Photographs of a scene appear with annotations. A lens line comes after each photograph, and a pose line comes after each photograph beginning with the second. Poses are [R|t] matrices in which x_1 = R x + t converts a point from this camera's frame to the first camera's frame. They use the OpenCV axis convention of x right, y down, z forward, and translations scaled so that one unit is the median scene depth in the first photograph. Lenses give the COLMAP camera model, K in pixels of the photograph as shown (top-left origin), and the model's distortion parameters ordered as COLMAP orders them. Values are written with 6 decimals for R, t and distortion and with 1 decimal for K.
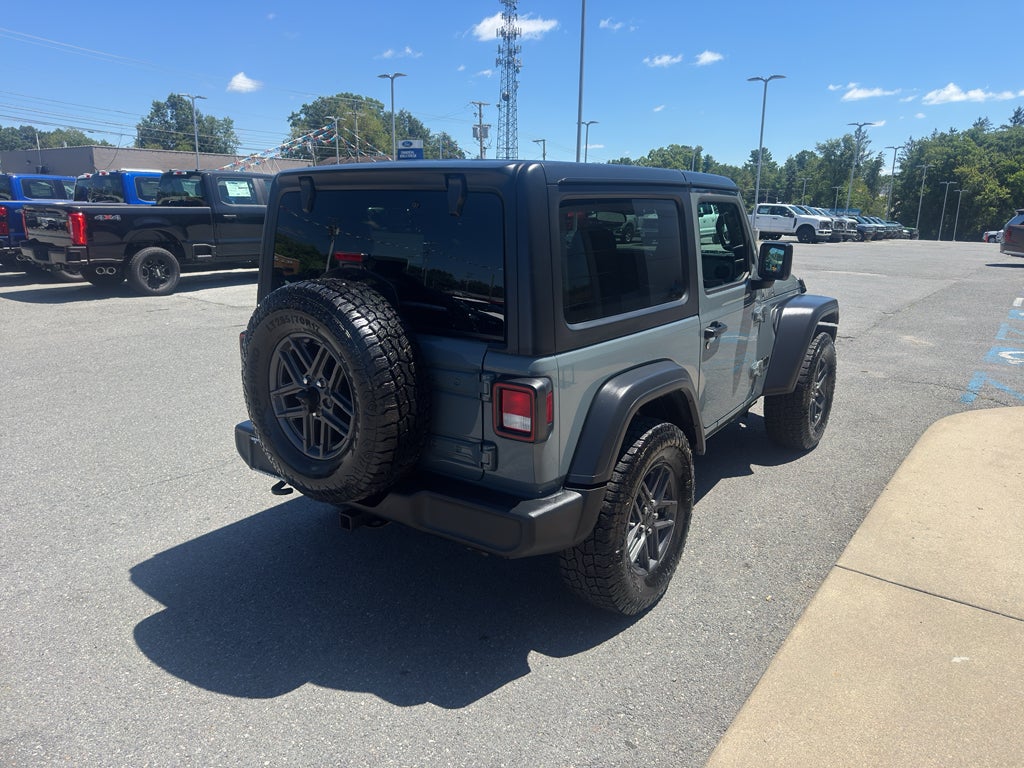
lens RADIAL K [[703.2, 0, 512.0], [0, 703.2, 384.0], [0, 0, 1]] dist [0.034481, -0.036076]
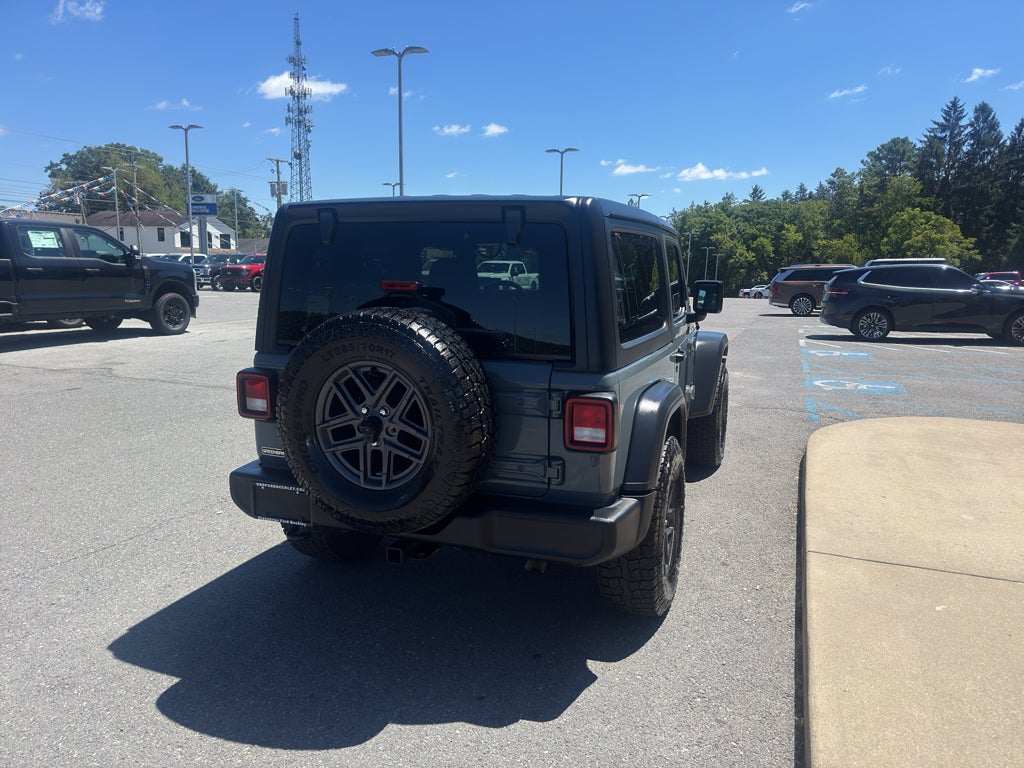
lens RADIAL K [[705.2, 0, 520.3], [0, 705.2, 394.7], [0, 0, 1]] dist [0.032573, -0.040670]
pose [[0.960083, -0.046441, 0.275832, -0.267090], [0.064844, 0.996210, -0.057973, 0.033651], [-0.272094, 0.073545, 0.959456, -0.001445]]
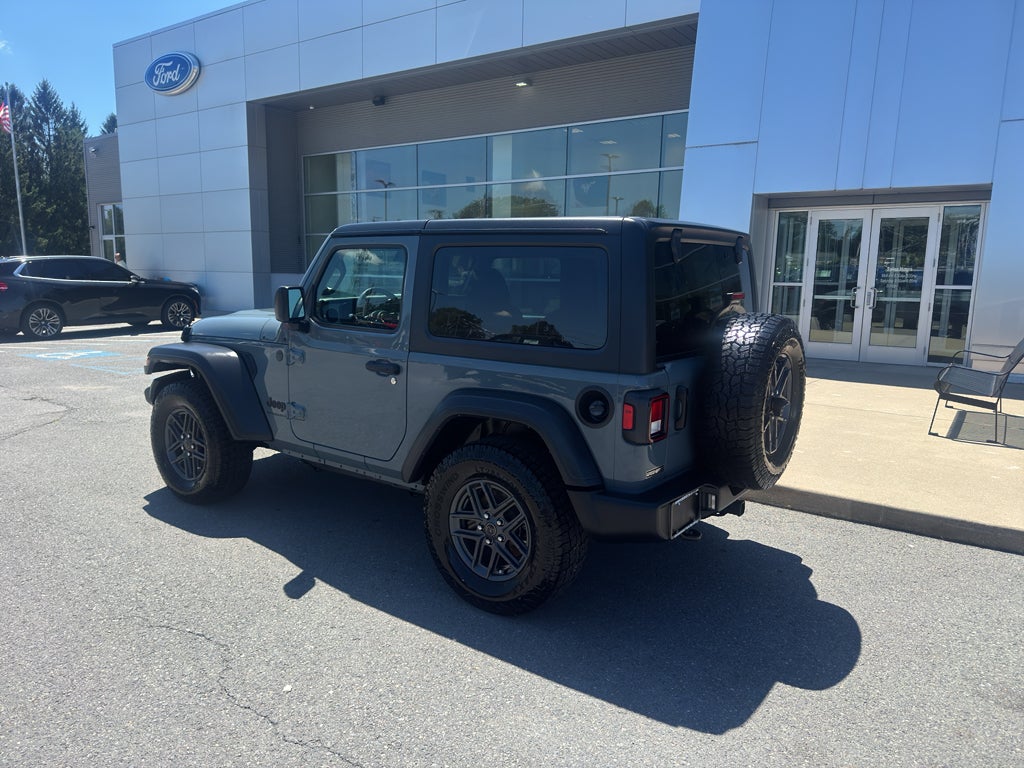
lens RADIAL K [[727.1, 0, 512.0], [0, 727.1, 384.0], [0, 0, 1]] dist [0.034615, -0.042458]
pose [[-0.015383, -0.164114, 0.986321, -1.190099], [0.230716, 0.959236, 0.163205, -0.257743], [-0.972899, 0.230071, 0.023108, 1.069676]]
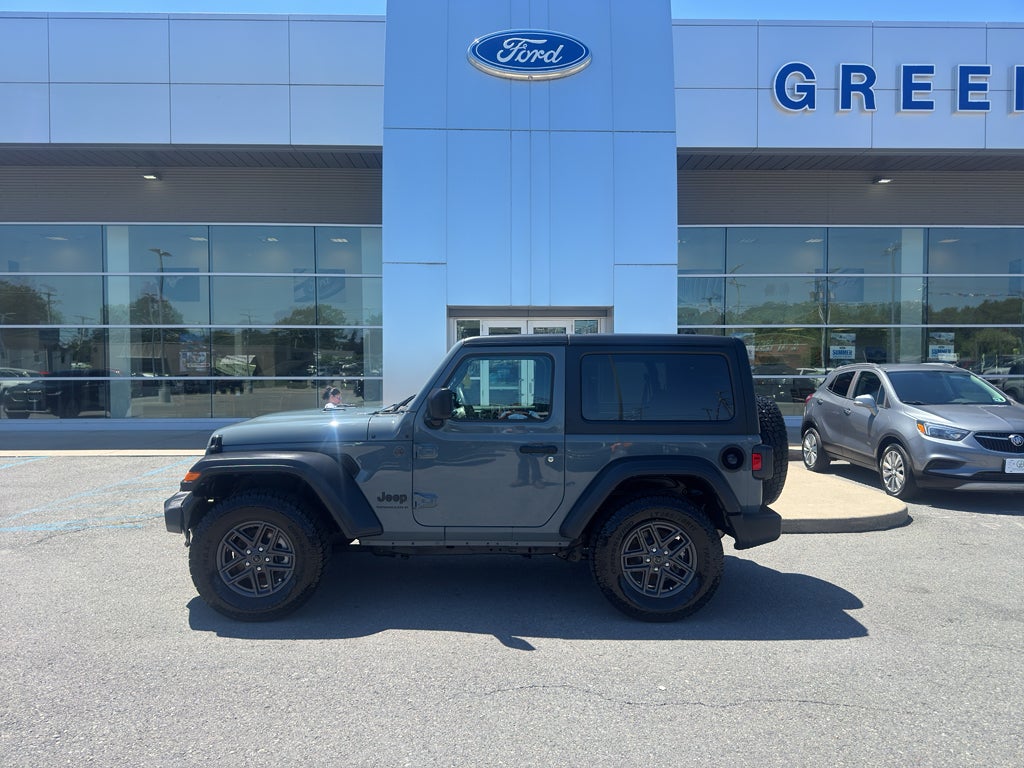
lens RADIAL K [[727.1, 0, 512.0], [0, 727.1, 384.0], [0, 0, 1]] dist [0.034615, -0.042458]
pose [[-0.615180, -0.024270, 0.788013, -1.133707], [0.187021, 0.966503, 0.175769, -0.511993], [-0.765883, 0.255505, -0.590034, 2.081507]]
